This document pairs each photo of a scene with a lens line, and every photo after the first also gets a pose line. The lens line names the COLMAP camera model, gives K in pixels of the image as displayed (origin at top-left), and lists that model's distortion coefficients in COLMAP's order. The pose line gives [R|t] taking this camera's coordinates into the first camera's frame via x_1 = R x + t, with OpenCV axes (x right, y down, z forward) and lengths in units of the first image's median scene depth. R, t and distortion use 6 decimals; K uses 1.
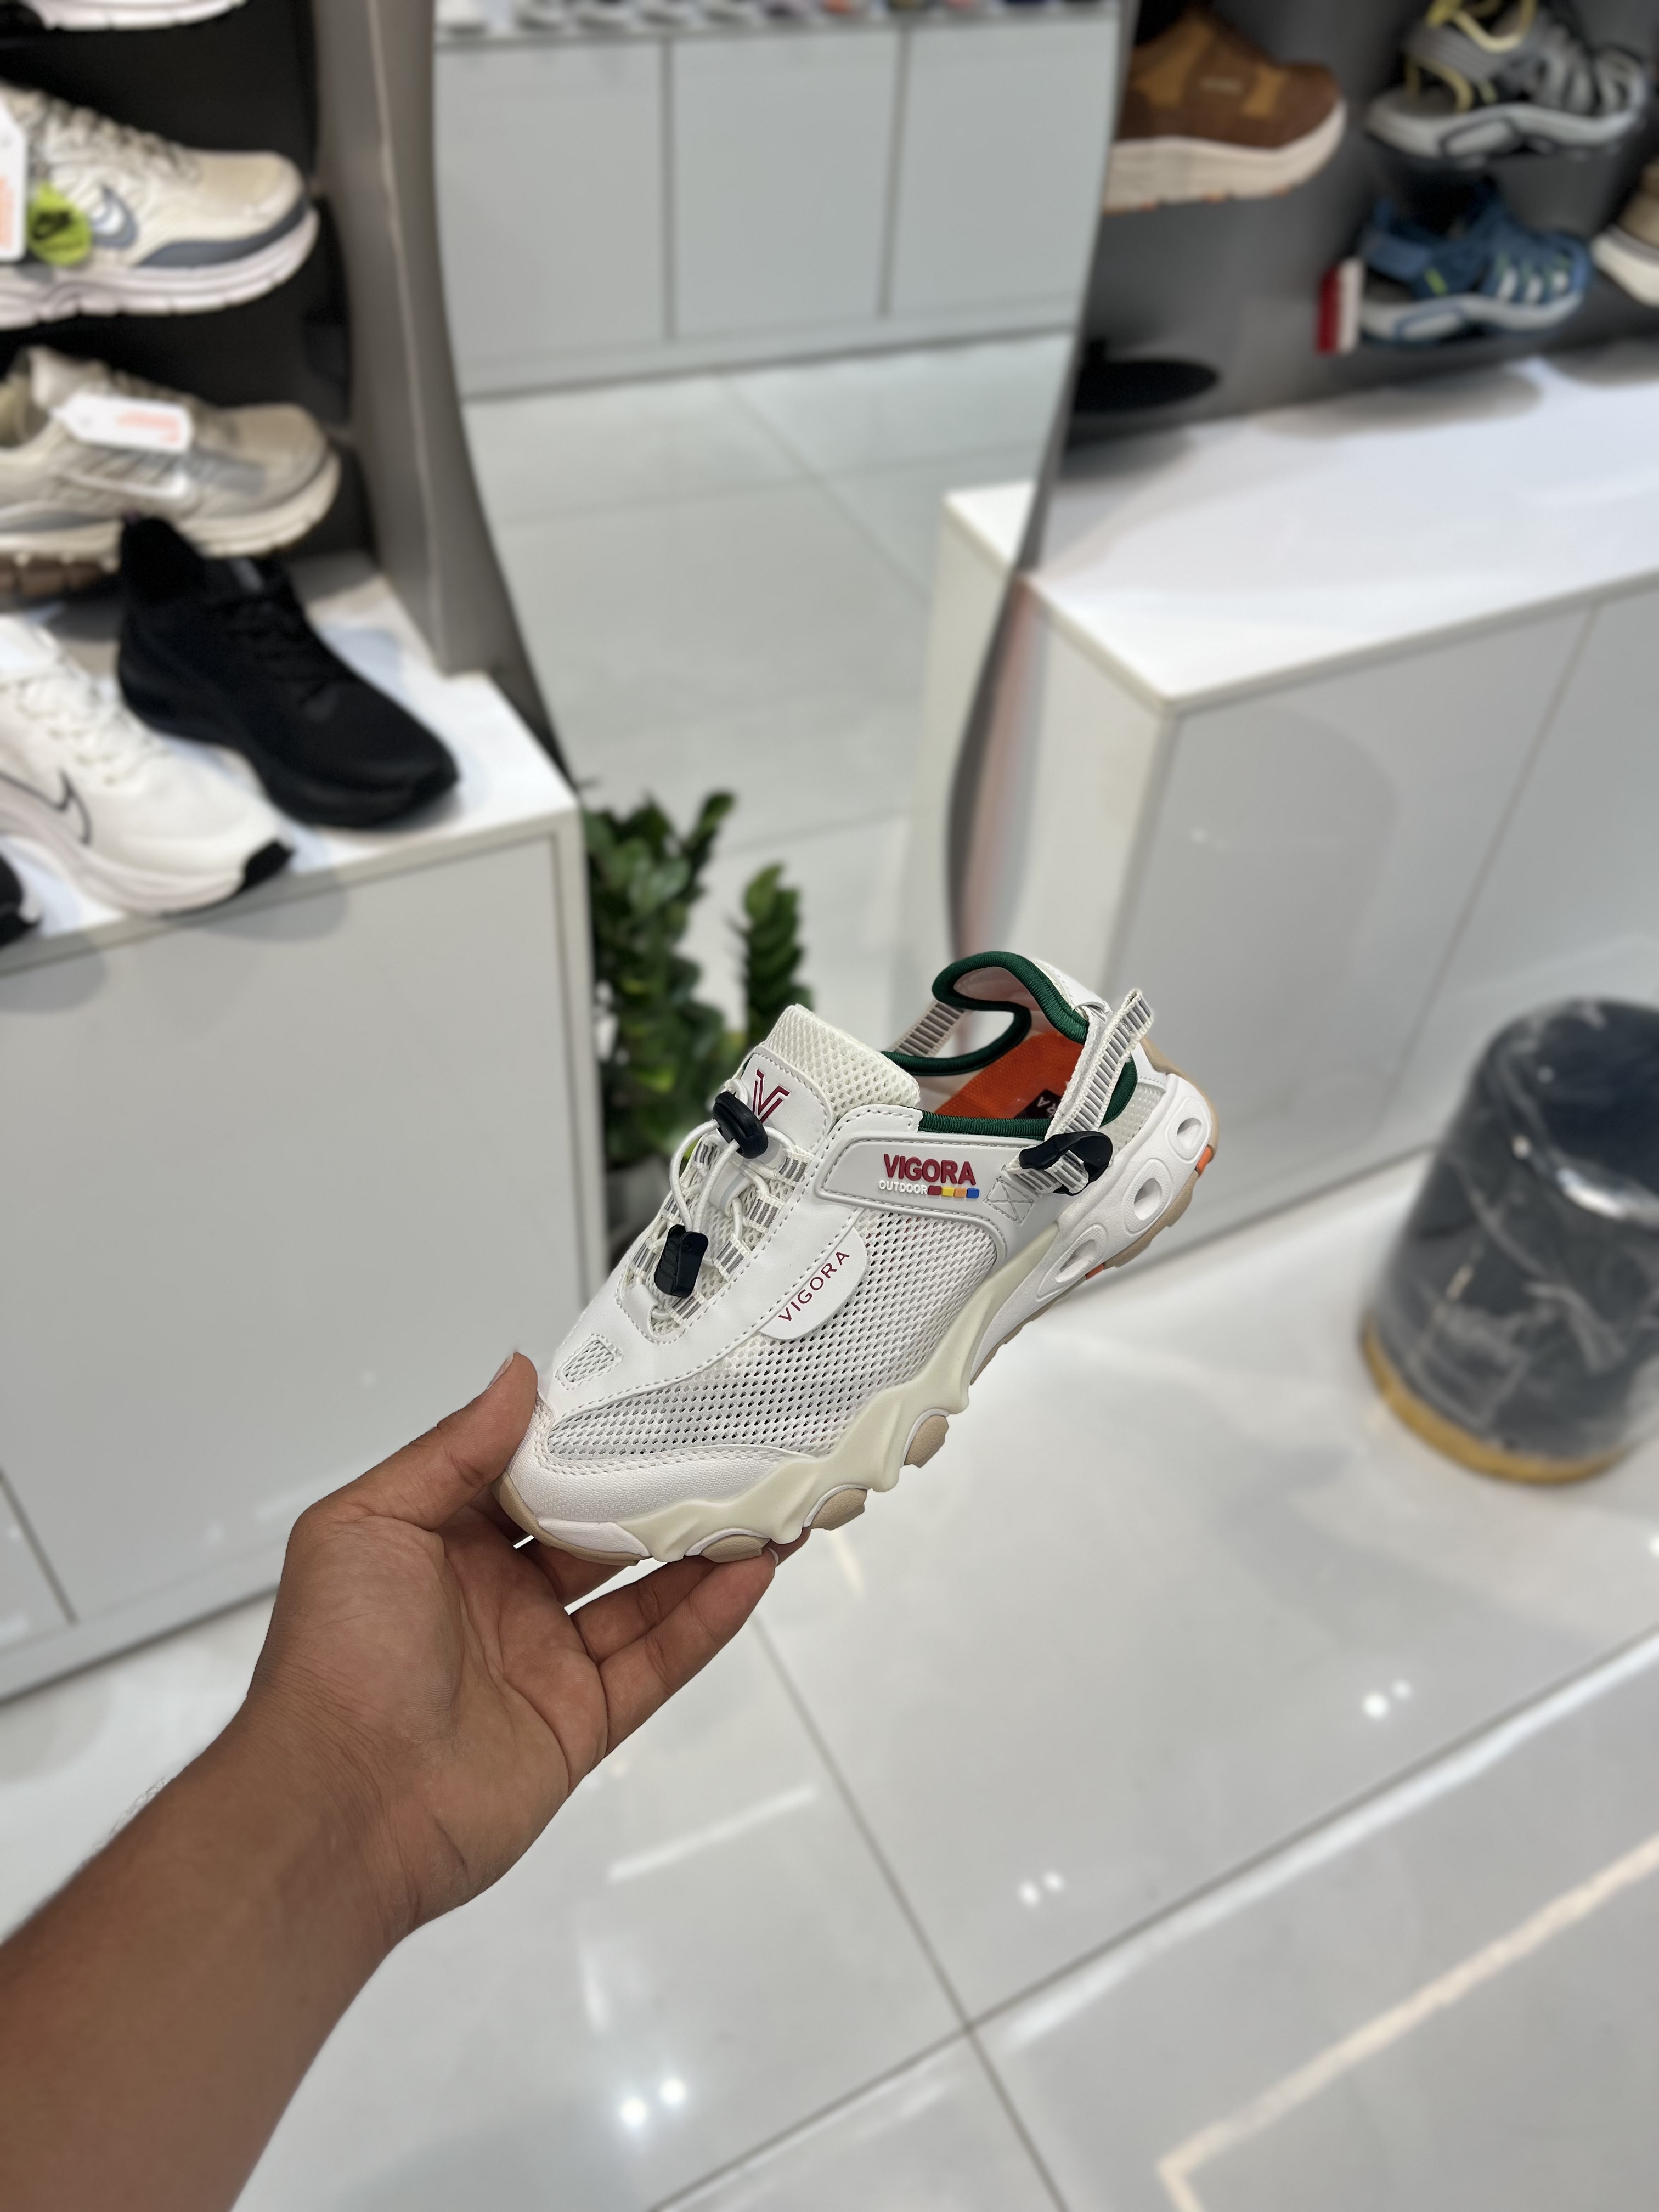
lens RADIAL K [[1769.1, 0, 830.0], [0, 1769.1, 1114.6], [0, 0, 1]] dist [0.048169, -0.075680]
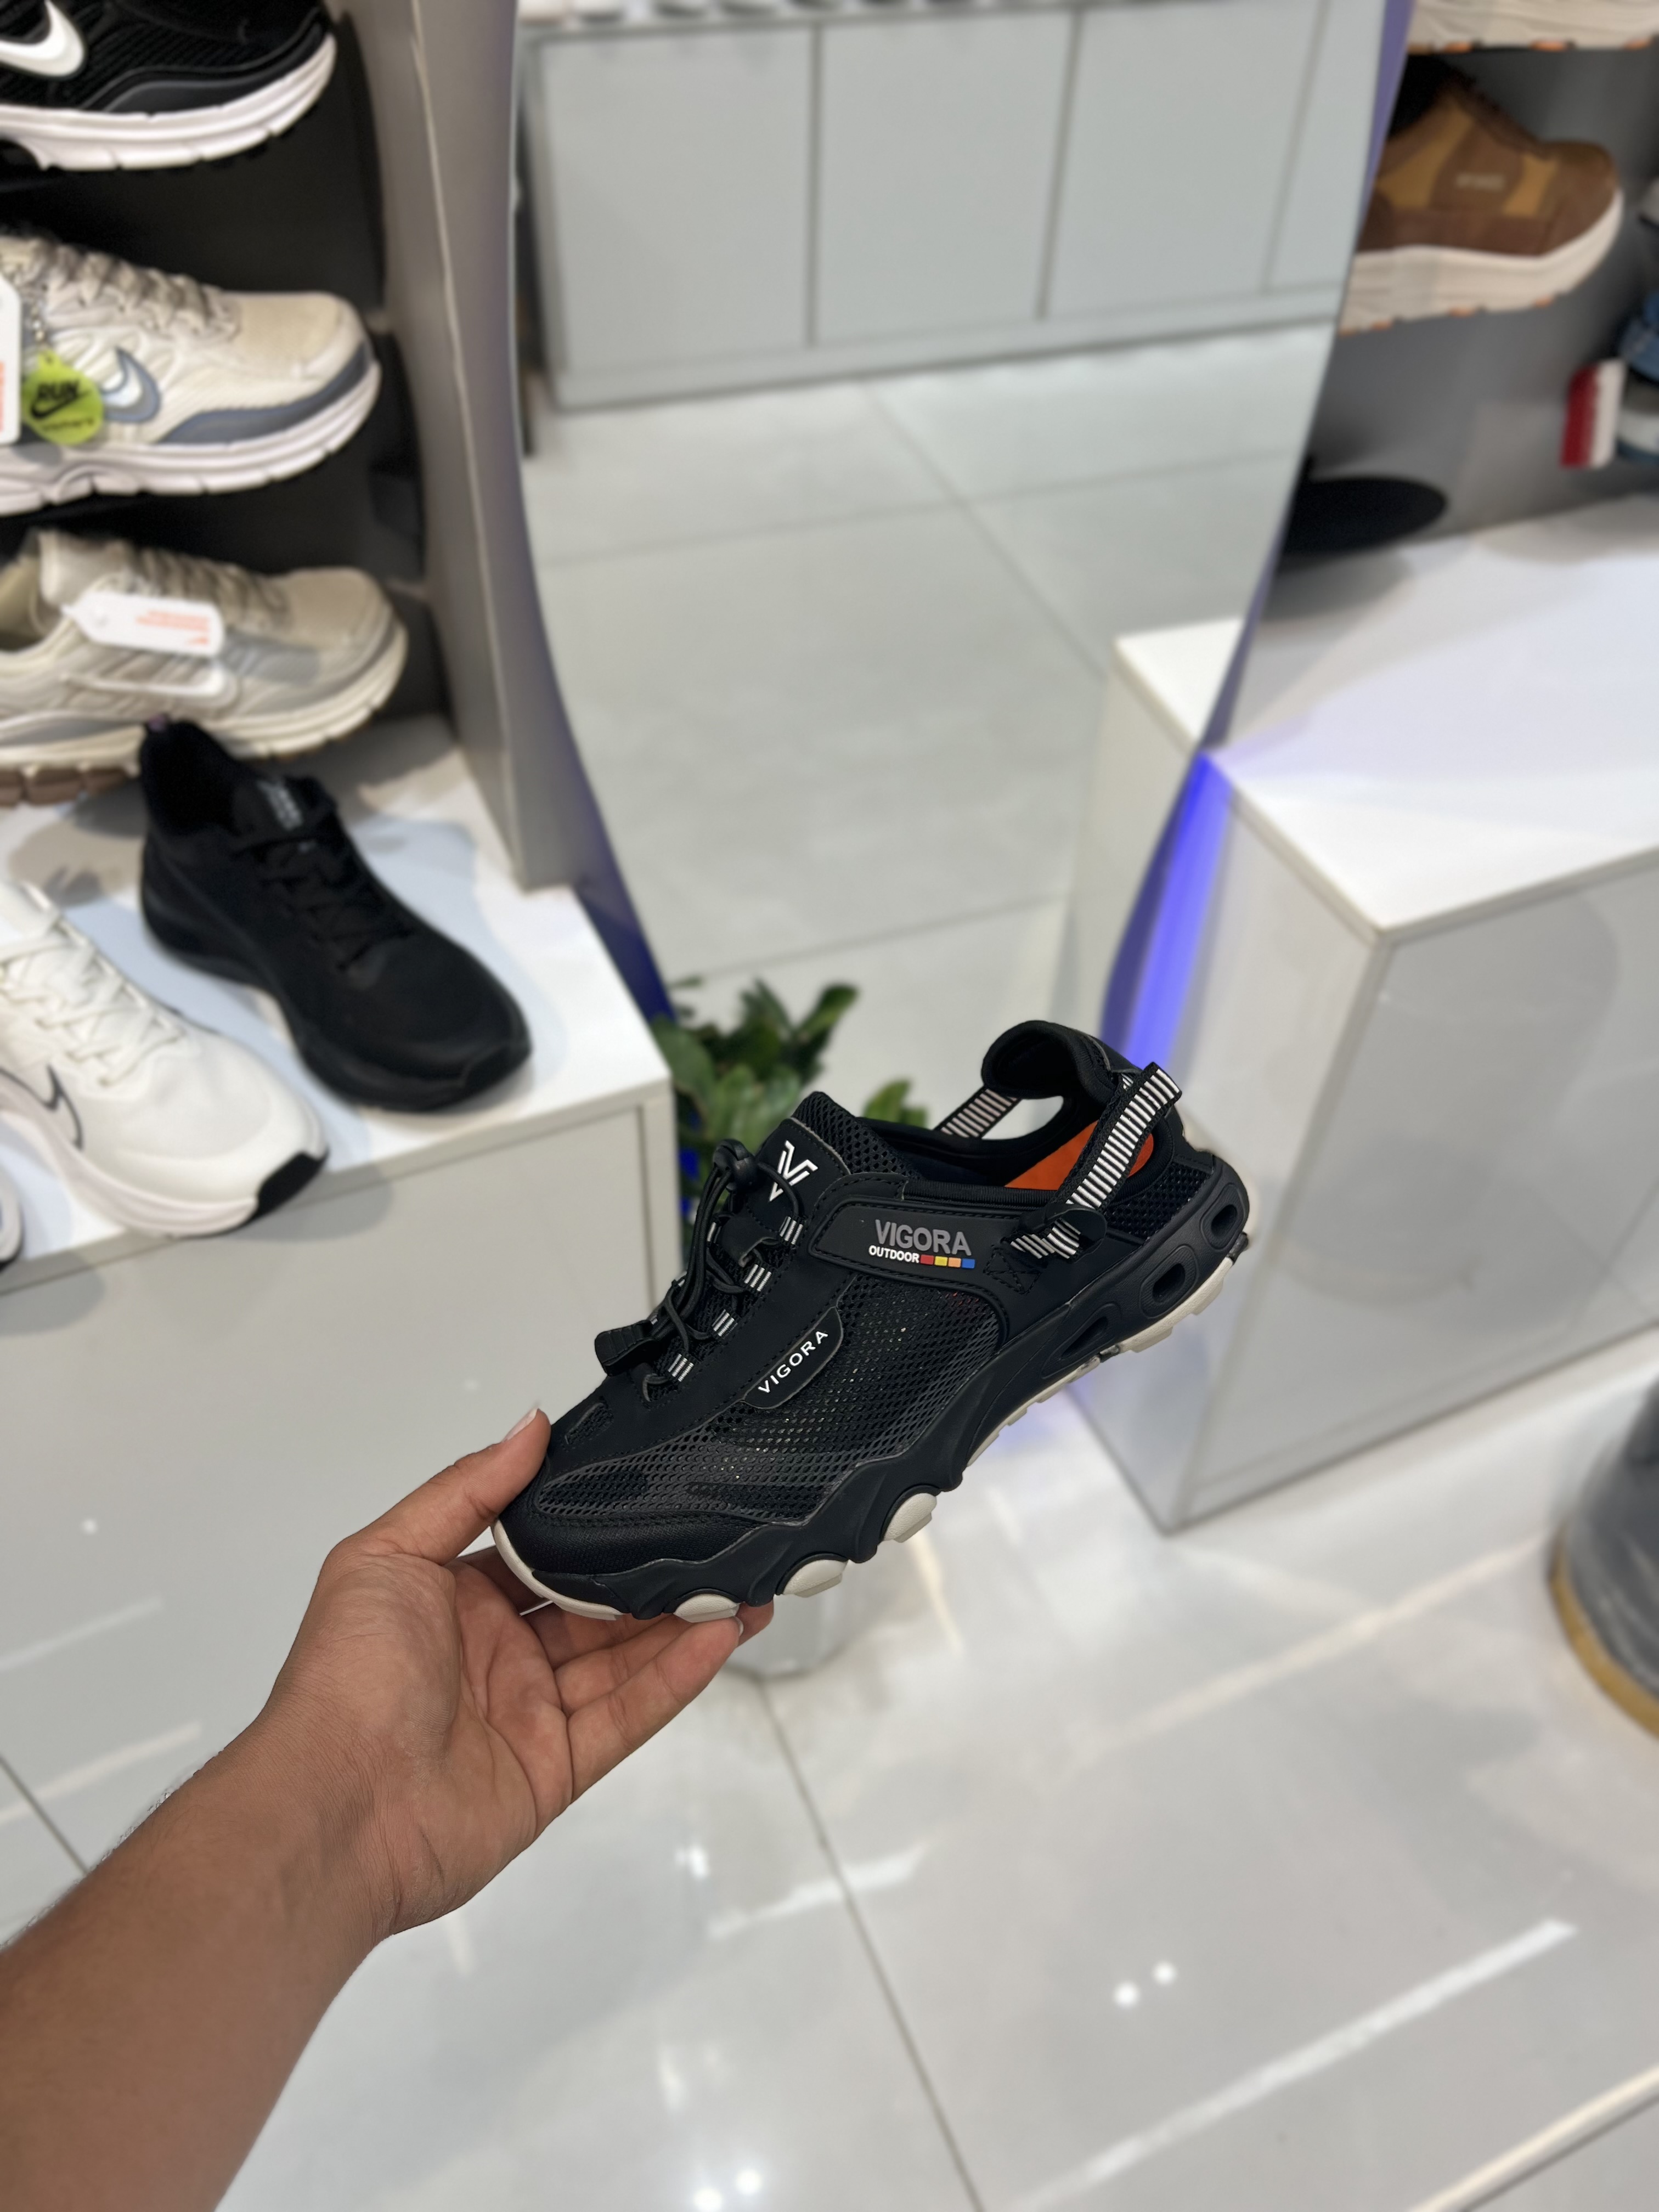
lens RADIAL K [[1769.1, 0, 830.0], [0, 1769.1, 1114.6], [0, 0, 1]] dist [0.048169, -0.075680]
pose [[0.997159, 0.038133, -0.064967, -0.009549], [-0.036091, 0.998826, 0.032321, -0.165530], [0.066124, -0.029884, 0.997364, 0.150511]]
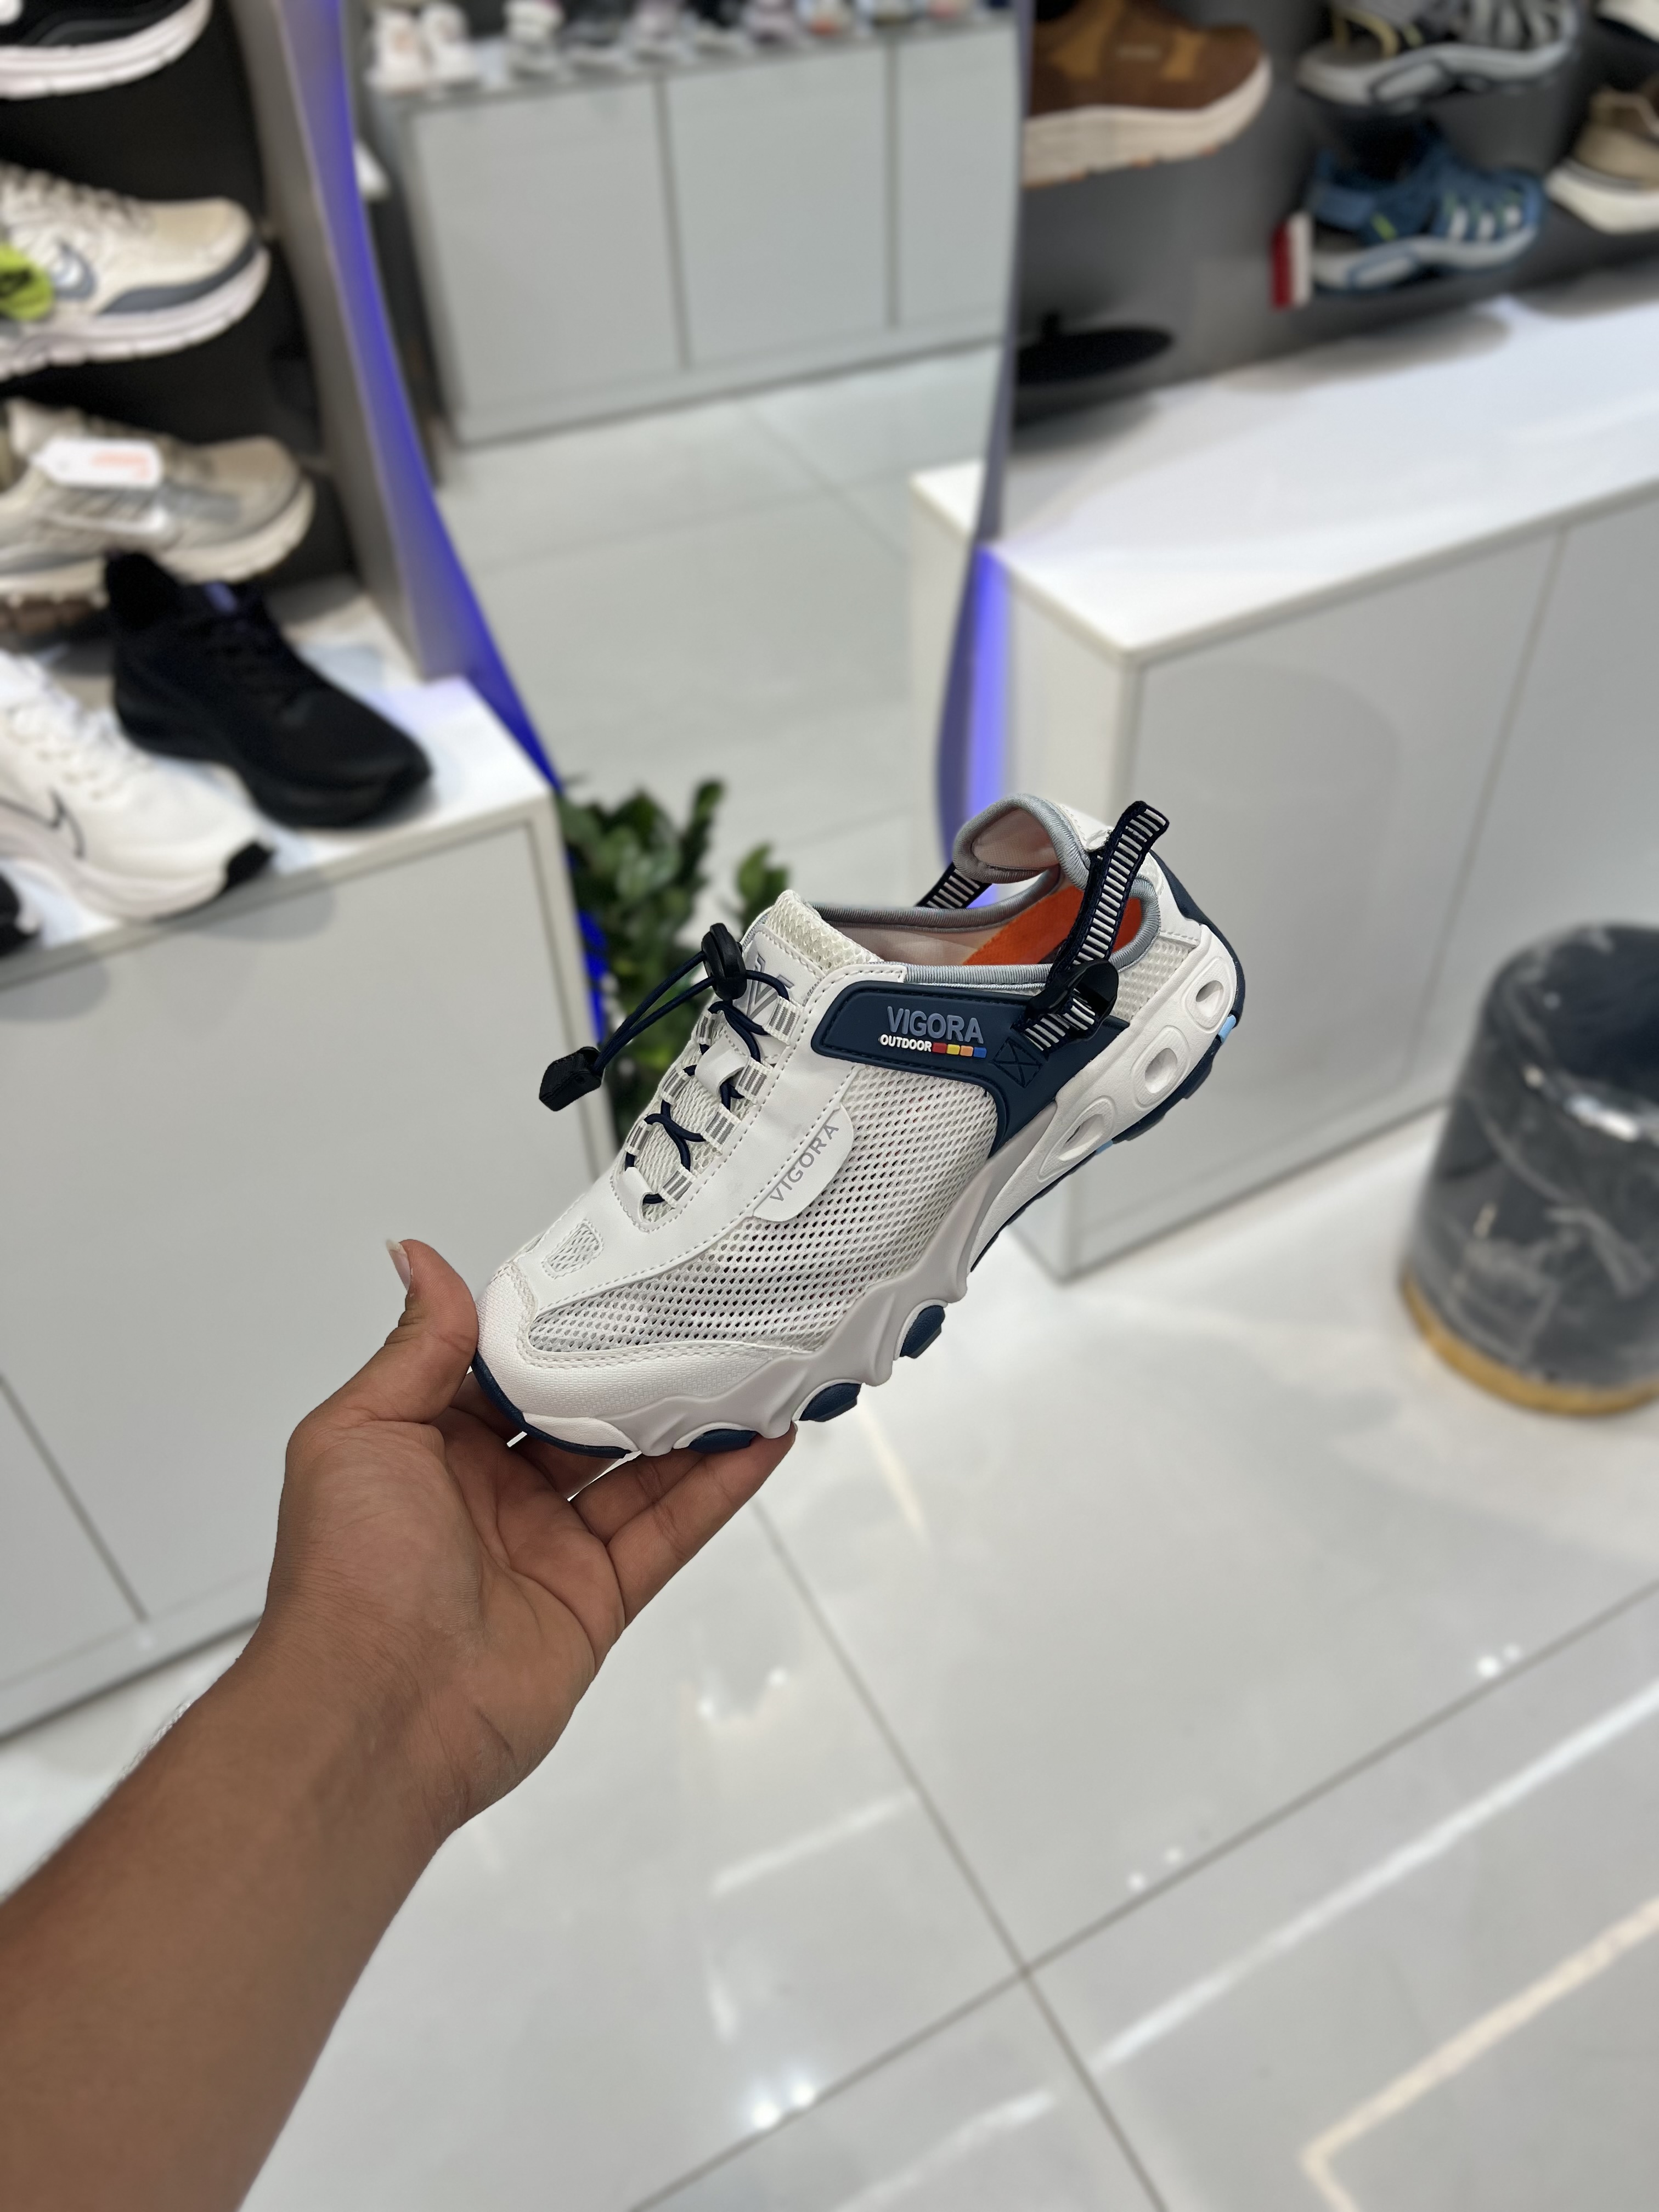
lens RADIAL K [[1772.0, 0, 838.7], [0, 1772.0, 1112.6], [0, 0, 1]] dist [0.046728, -0.075671]
pose [[0.996368, -0.066947, -0.052617, 0.061396], [0.066120, 0.997661, -0.017312, 0.037493], [0.053653, 0.013770, 0.998465, -0.025486]]
